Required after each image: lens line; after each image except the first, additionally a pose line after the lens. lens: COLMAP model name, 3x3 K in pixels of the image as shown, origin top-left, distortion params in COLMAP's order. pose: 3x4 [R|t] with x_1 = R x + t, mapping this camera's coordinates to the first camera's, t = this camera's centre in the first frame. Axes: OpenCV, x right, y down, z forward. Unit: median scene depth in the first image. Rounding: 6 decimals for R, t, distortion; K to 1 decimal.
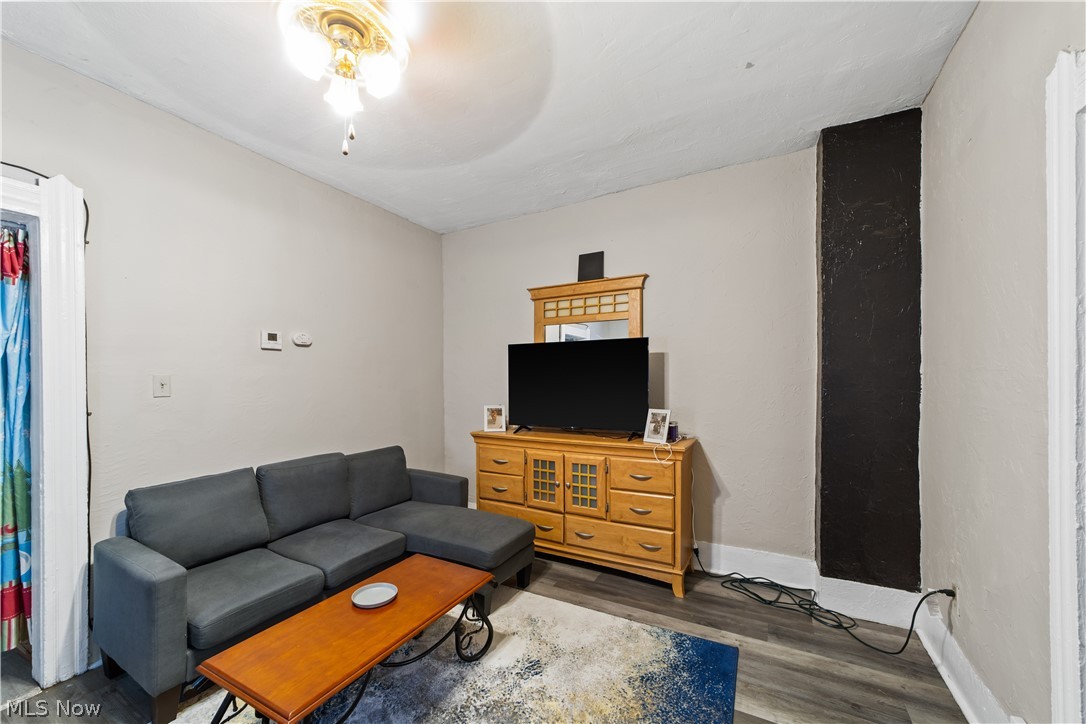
lens RADIAL K [[420.5, 0, 537.6], [0, 420.5, 381.2], [0, 0, 1]] dist [-0.006245, 0.003479]
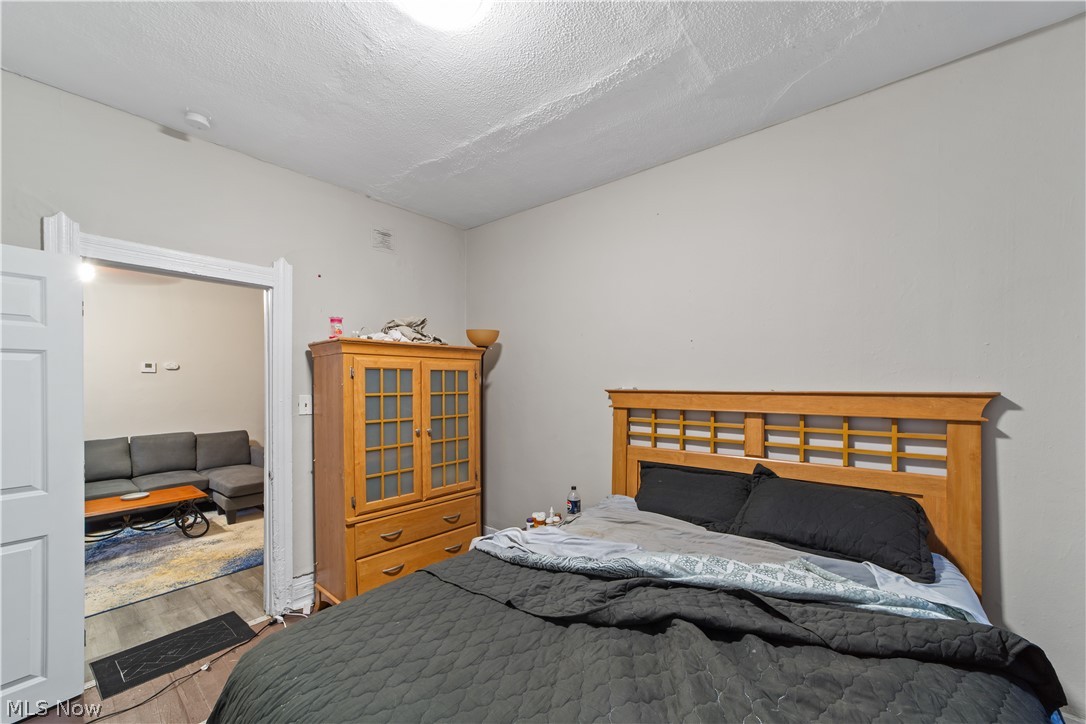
lens RADIAL K [[420.5, 0, 551.4], [0, 420.5, 383.1], [0, 0, 1]] dist [-0.006245, 0.003479]
pose [[0.984141, 0.004925, -0.177321, 1.221446], [-0.004169, 0.999981, 0.004637, -0.040556], [0.177340, -0.003824, 0.984142, -0.408232]]
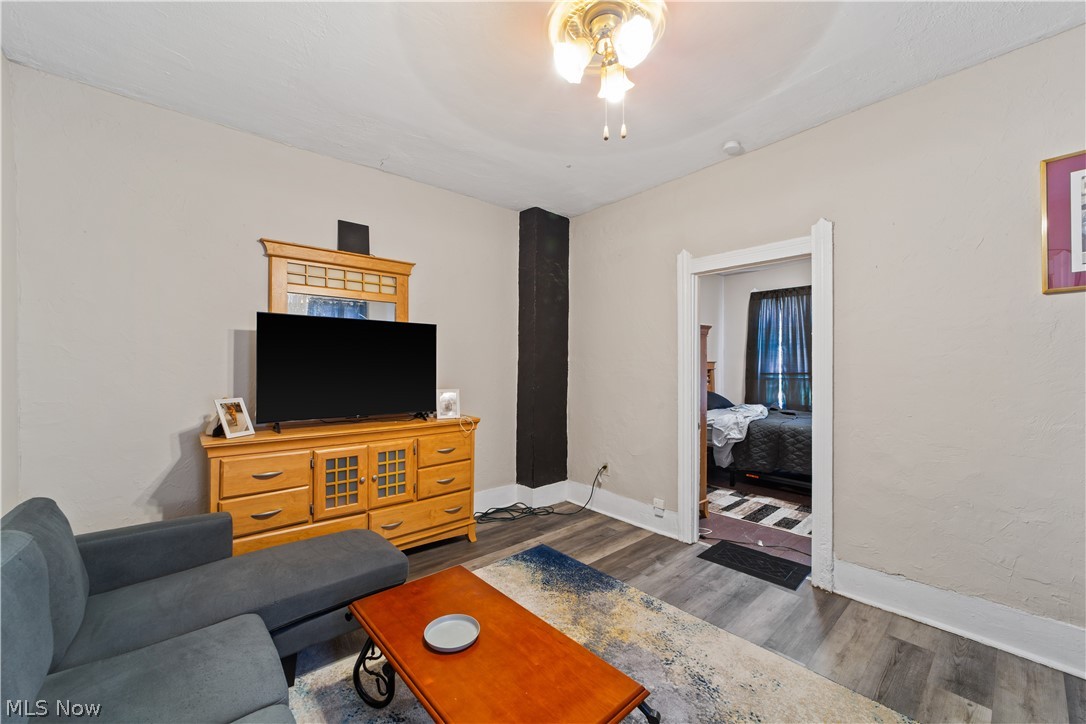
lens RADIAL K [[420.5, 0, 542.0], [0, 420.5, 364.0], [0, 0, 1]] dist [-0.006245, 0.003479]
pose [[0.346888, 0.008543, 0.937868, -0.677418], [-0.003360, 0.999963, -0.007866, 0.006669], [-0.937901, -0.000423, 0.346904, 0.355309]]
